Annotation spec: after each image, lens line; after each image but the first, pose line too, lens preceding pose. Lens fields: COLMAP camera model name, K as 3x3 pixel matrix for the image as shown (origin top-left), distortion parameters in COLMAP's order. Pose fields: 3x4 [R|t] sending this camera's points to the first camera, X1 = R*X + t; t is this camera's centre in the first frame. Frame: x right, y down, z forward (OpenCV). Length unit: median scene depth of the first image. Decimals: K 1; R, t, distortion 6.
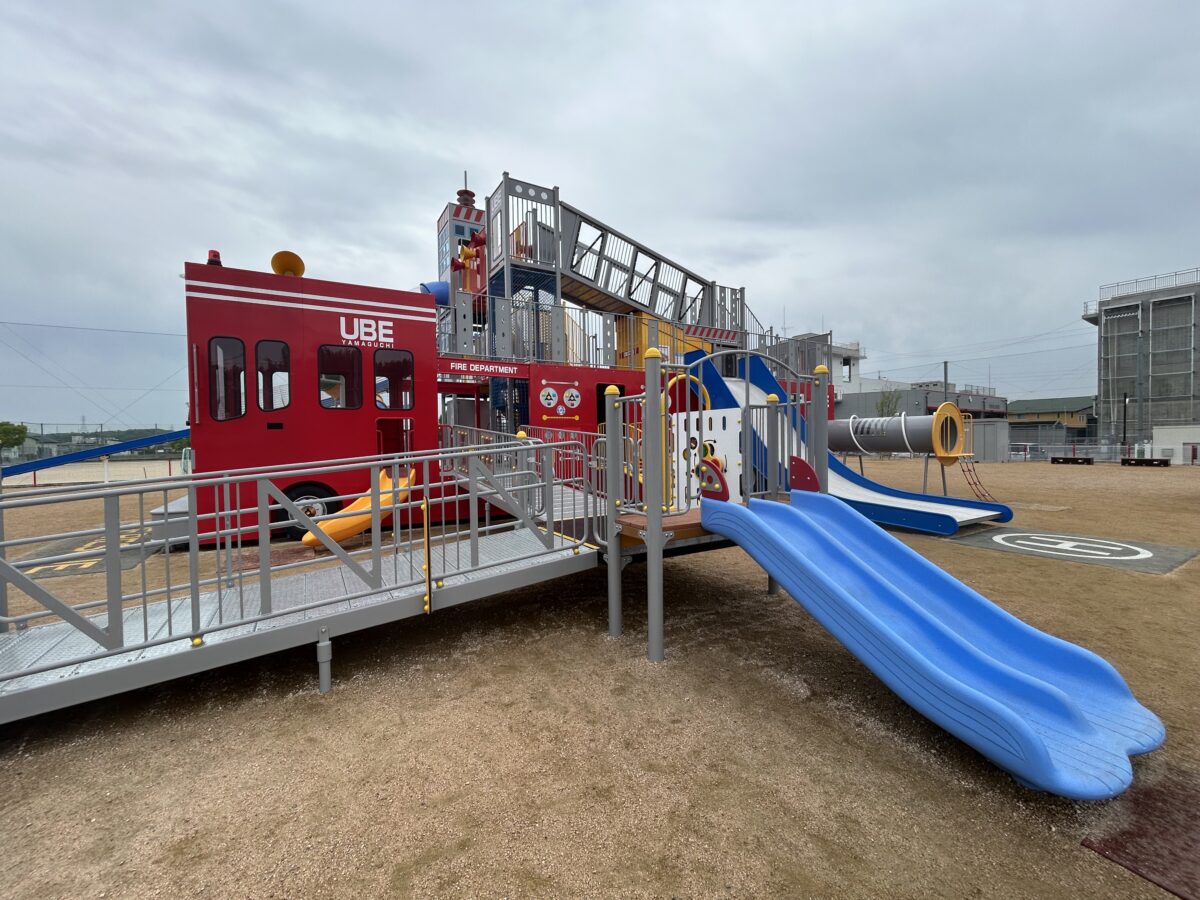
lens RADIAL K [[488.1, 0, 583.7], [0, 488.1, 455.3], [0, 0, 1]] dist [0.001582, 0.000112]
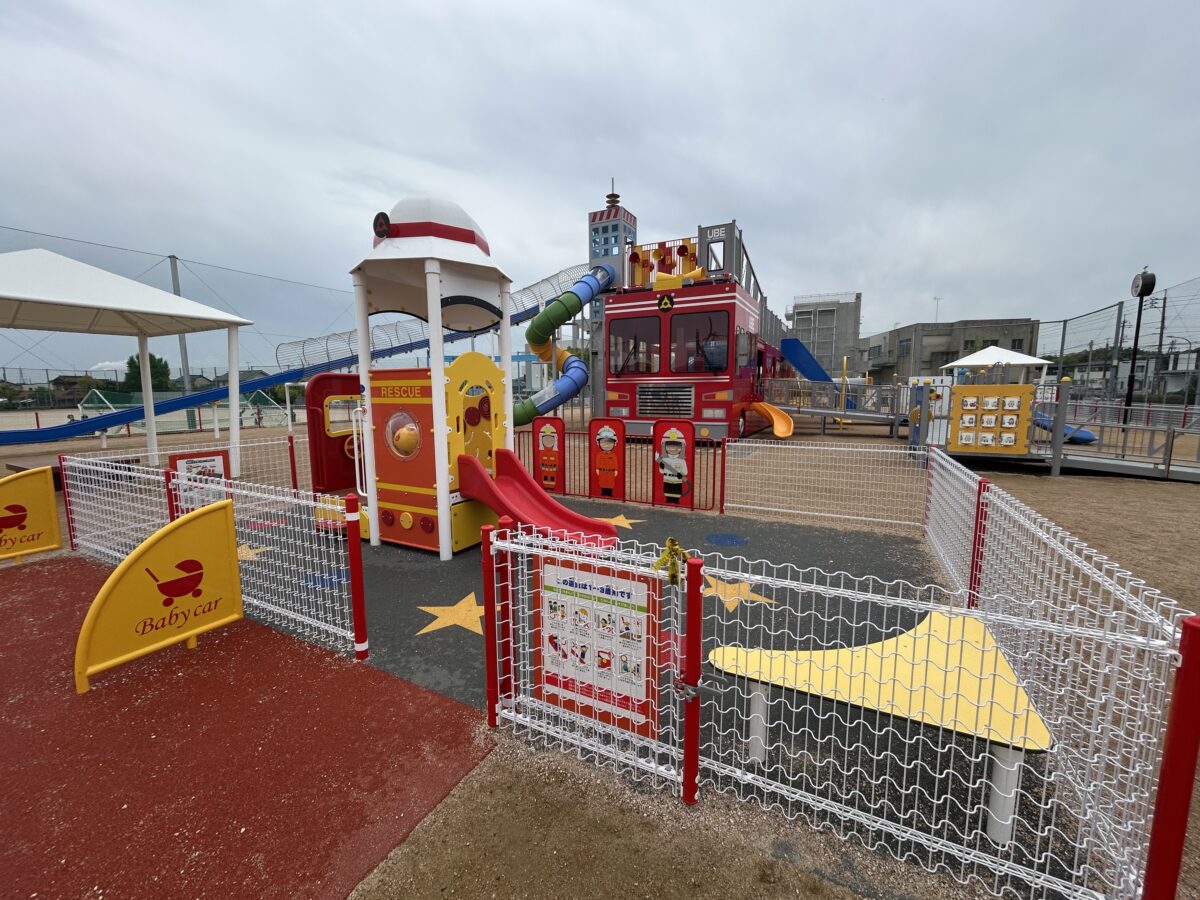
lens RADIAL K [[488.1, 0, 592.1], [0, 488.1, 451.7], [0, 0, 1]] dist [0.001582, 0.000112]
pose [[0.856927, -0.055174, 0.512476, -0.460716], [0.011793, 0.996093, 0.087523, 0.011148], [-0.515303, -0.068957, 0.854229, -0.060703]]
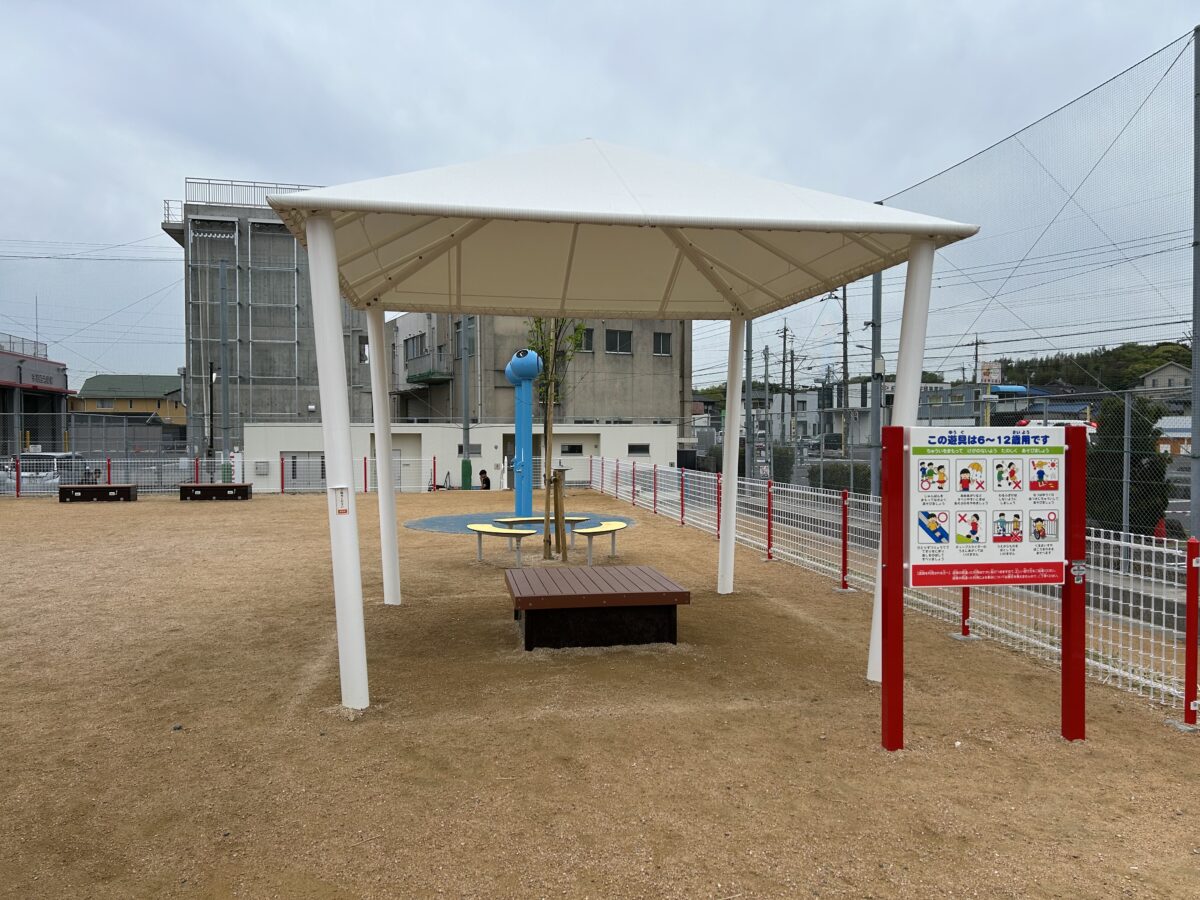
lens RADIAL K [[908.5, 0, 603.3], [0, 908.5, 453.0], [0, 0, 1]] dist [0.064269, -0.059954]
pose [[0.371450, -0.006972, 0.928427, 0.323204], [0.026840, 0.999635, -0.003232, -0.010025], [-0.928065, 0.026120, 0.371501, 0.212349]]
